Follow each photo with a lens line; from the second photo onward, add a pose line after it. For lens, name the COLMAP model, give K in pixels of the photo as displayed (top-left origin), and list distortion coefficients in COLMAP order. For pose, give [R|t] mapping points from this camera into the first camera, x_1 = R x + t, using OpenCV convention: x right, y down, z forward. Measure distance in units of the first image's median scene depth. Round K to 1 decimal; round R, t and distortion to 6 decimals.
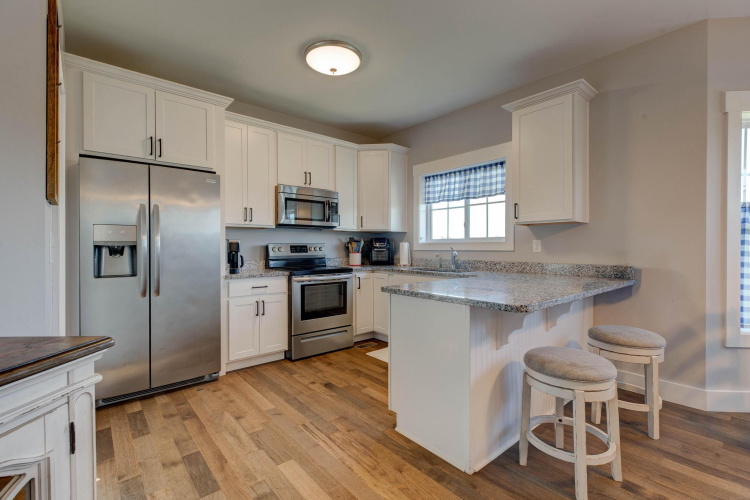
lens RADIAL K [[337.4, 0, 372.9], [0, 337.4, 245.0], [0, 0, 1]] dist [0.006097, 0.000233]
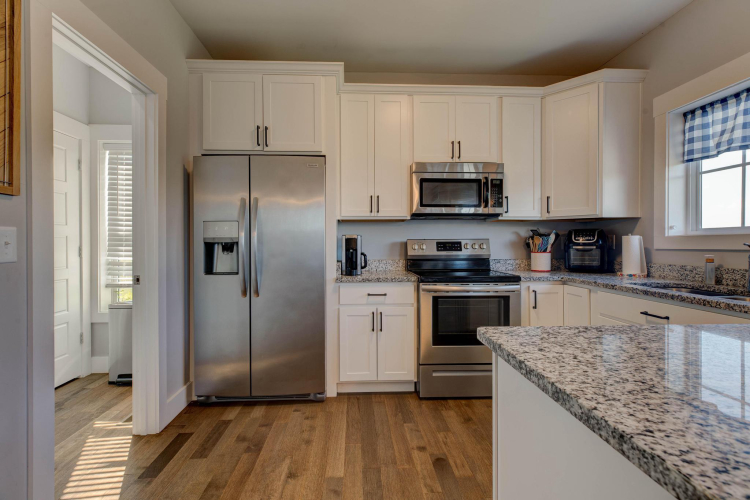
lens RADIAL K [[337.4, 0, 370.2], [0, 337.4, 244.1], [0, 0, 1]] dist [0.006097, 0.000233]
pose [[0.786434, -0.001091, -0.617674, 0.128851], [0.004606, 0.999981, 0.004098, 0.003490], [0.617658, -0.006067, 0.786424, 0.352872]]
